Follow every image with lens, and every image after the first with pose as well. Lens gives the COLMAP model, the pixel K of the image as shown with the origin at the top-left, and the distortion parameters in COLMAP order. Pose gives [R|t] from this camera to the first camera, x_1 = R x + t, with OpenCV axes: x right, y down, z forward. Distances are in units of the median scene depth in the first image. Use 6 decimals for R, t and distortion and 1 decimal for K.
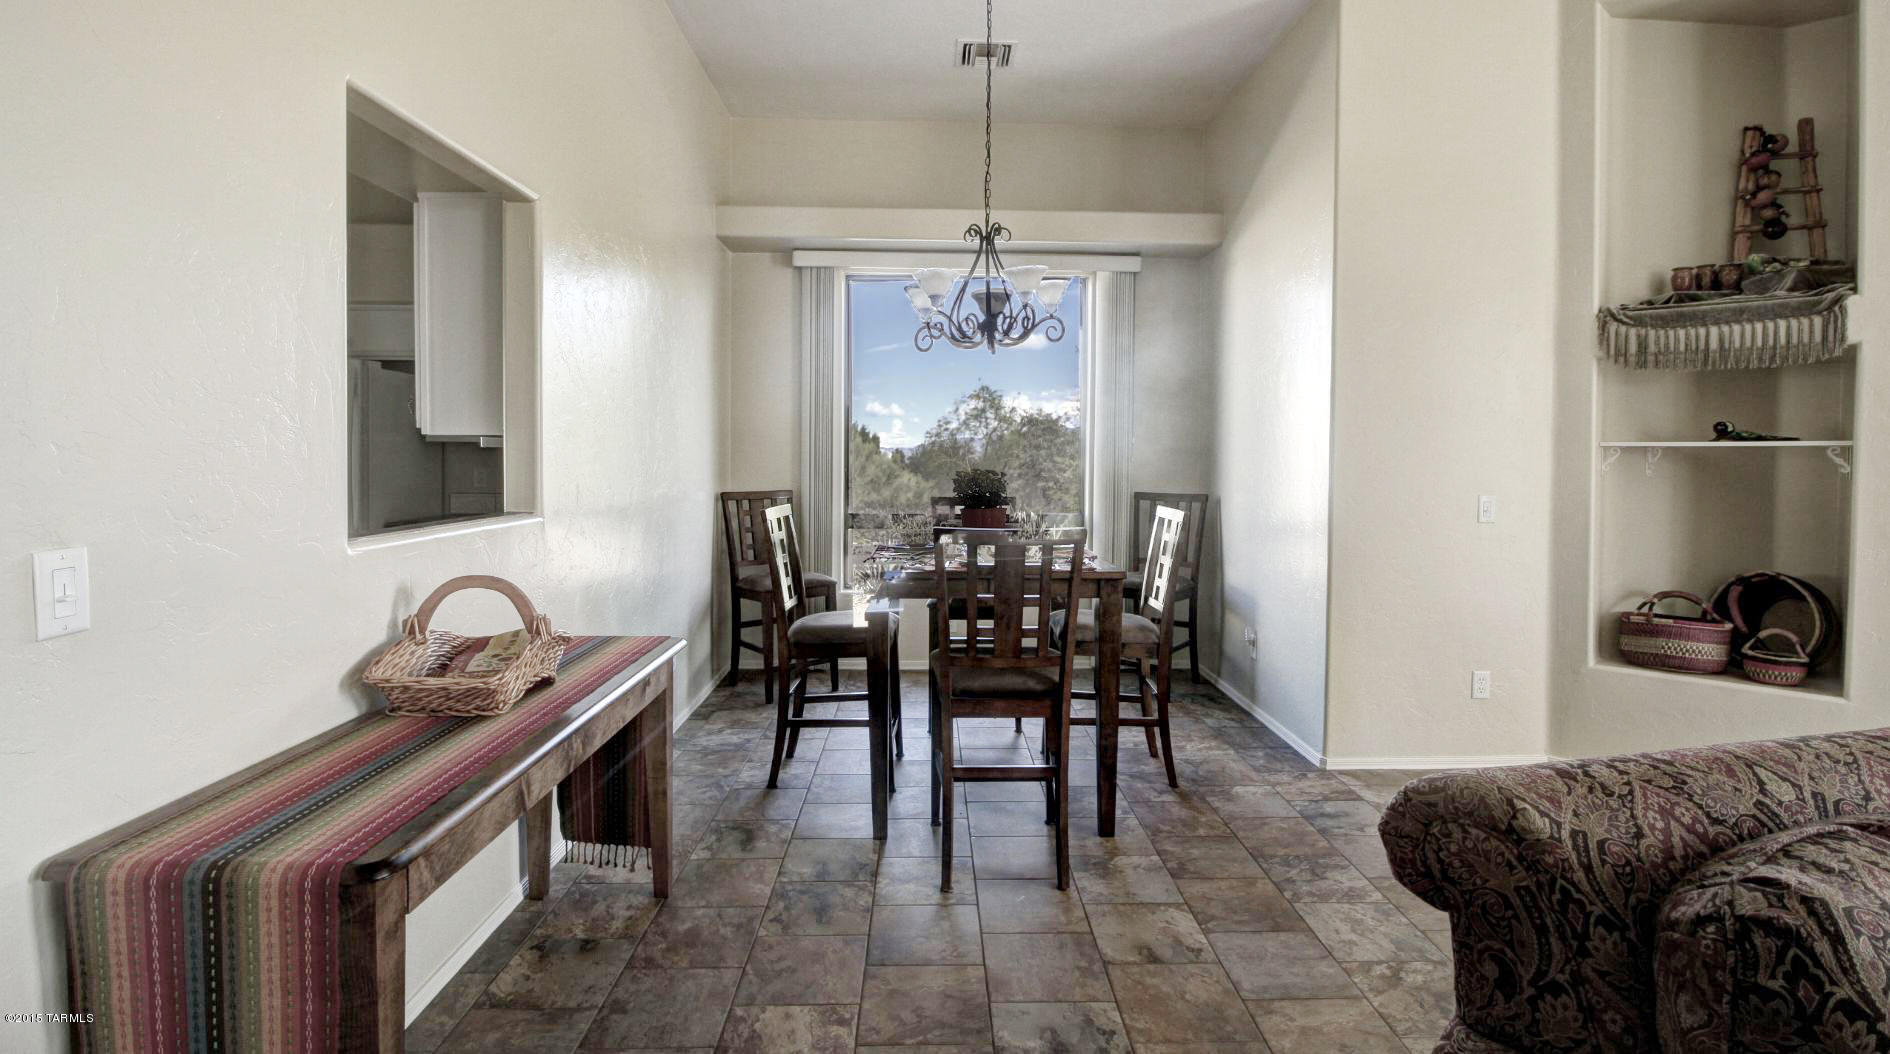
lens RADIAL K [[1012.0, 0, 946.6], [0, 1012.0, 491.3], [0, 0, 1]] dist [0.002114, -0.023442]
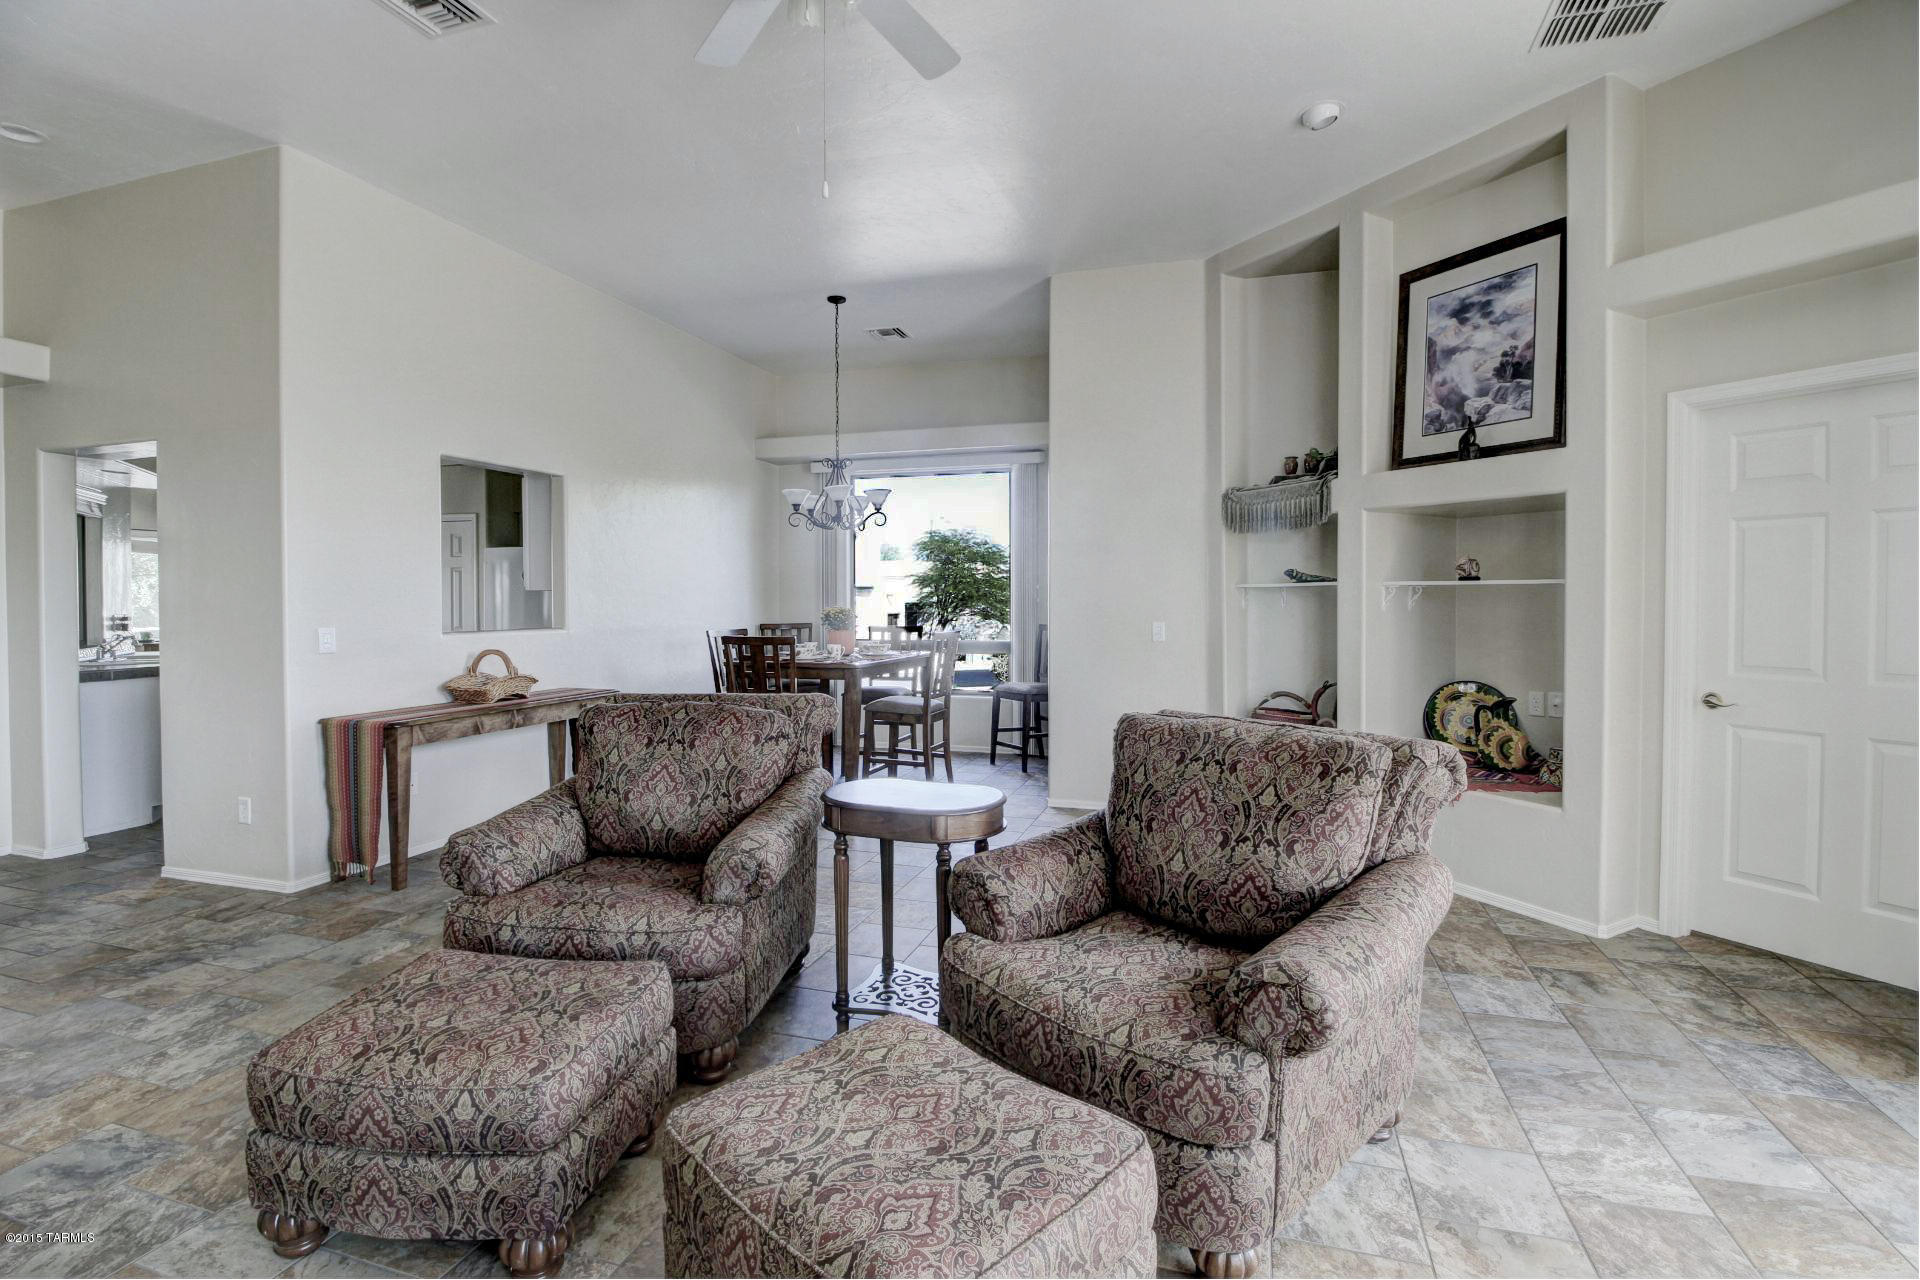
lens RADIAL K [[972.3, 0, 841.1], [0, 972.3, 614.9], [0, 0, 1]] dist [-0.002577, -0.000902]
pose [[0.918581, -0.001978, -0.395228, 0.695528], [-0.006264, 0.999789, -0.019564, 0.023683], [0.395184, 0.020447, 0.918374, -0.461396]]
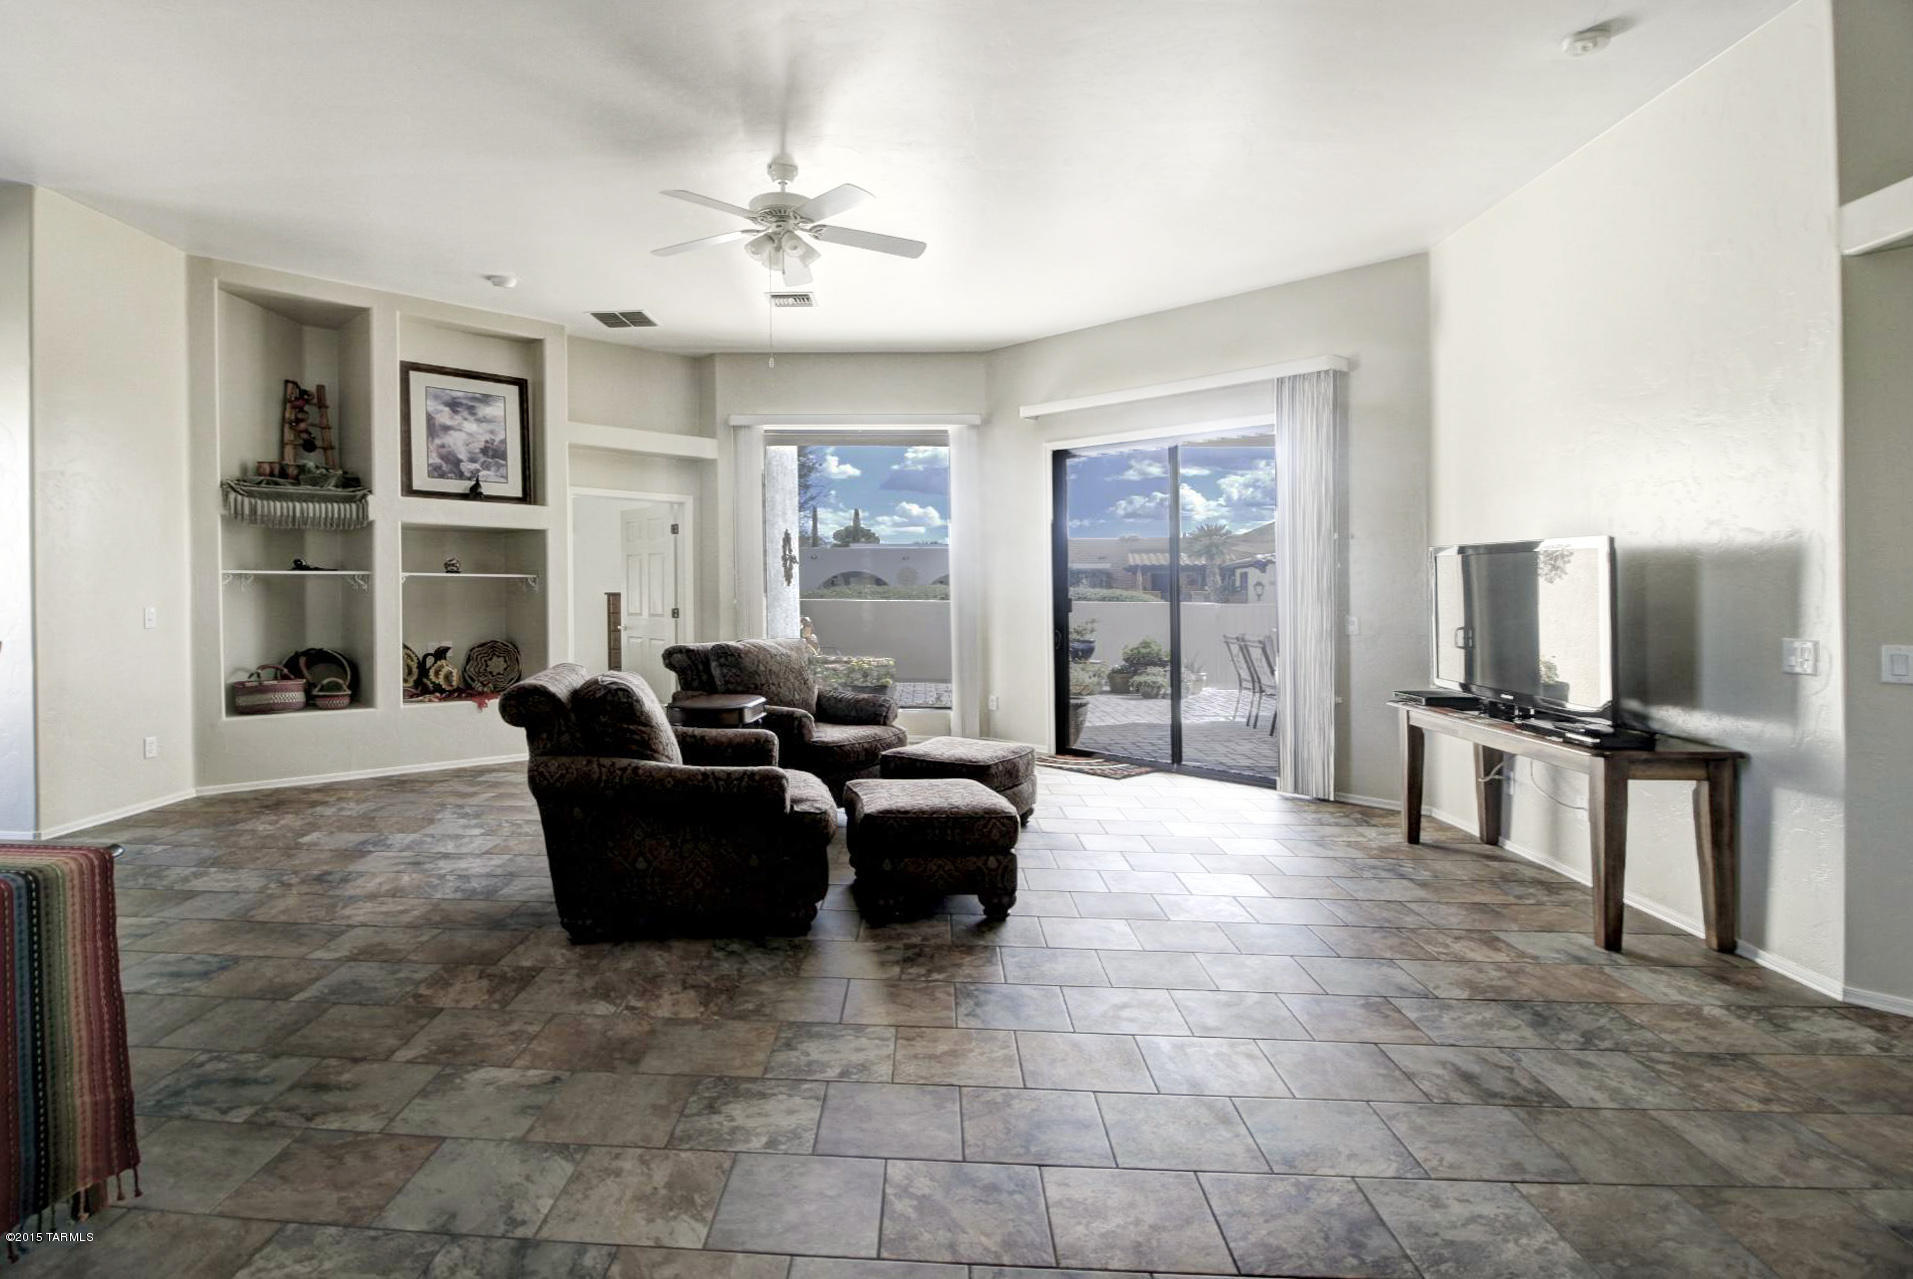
lens RADIAL K [[915.1, 0, 894.8], [0, 915.1, 588.1], [0, 0, 1]] dist [-0.017603, -0.000524]
pose [[0.080247, -0.008661, 0.996737, -0.631774], [0.032284, 0.999460, 0.006085, 0.001622], [-0.996252, 0.031690, 0.080483, -0.110188]]
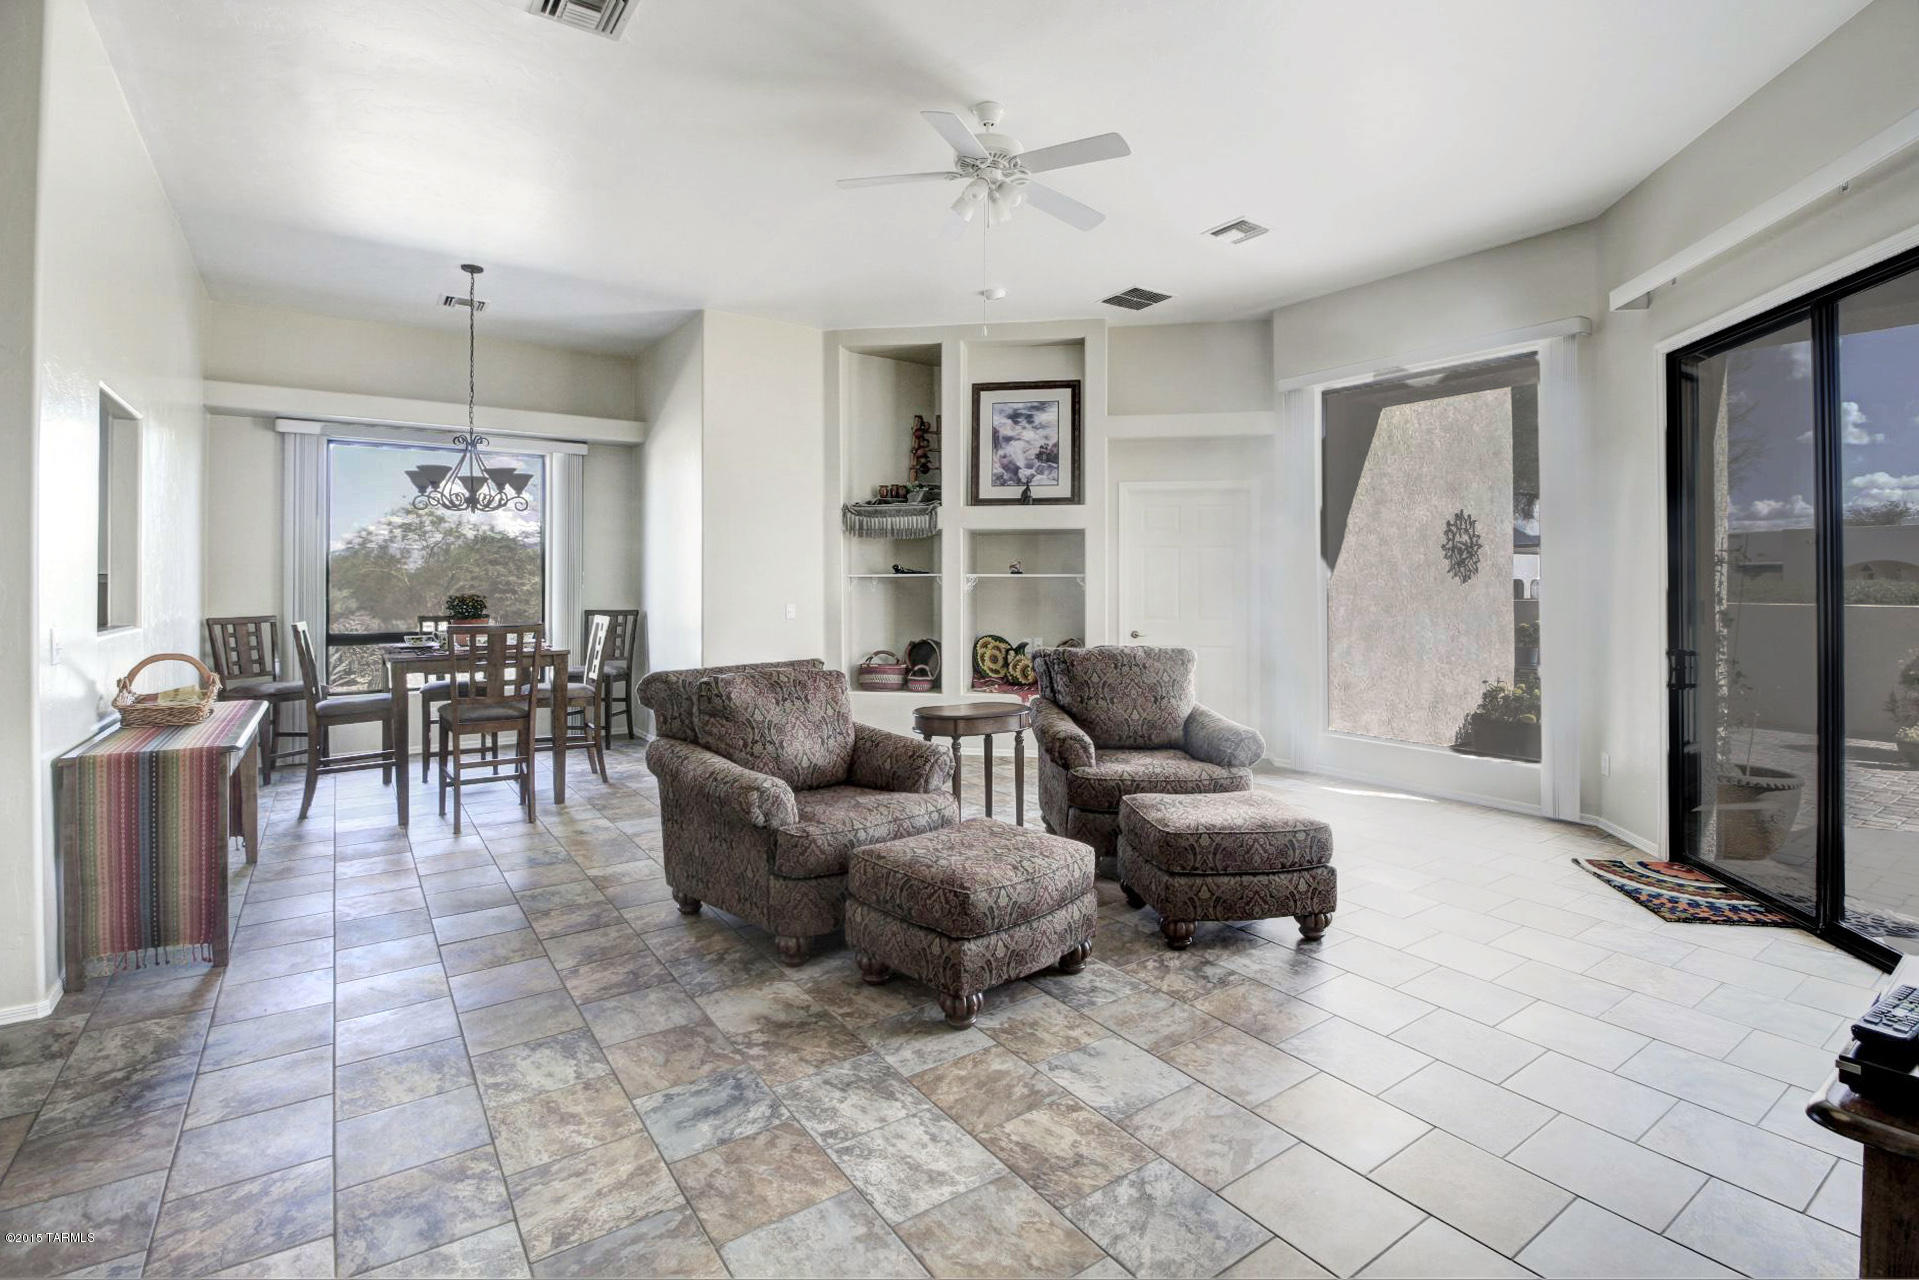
lens RADIAL K [[988.4, 0, 1060.3], [0, 988.4, 577.4], [0, 0, 1]] dist [-0.004836, -0.001749]
pose [[0.817796, -0.005576, 0.575481, -0.096053], [0.029698, 0.999030, -0.032522, 0.029573], [-0.574742, 0.043687, 0.817168, -0.770043]]
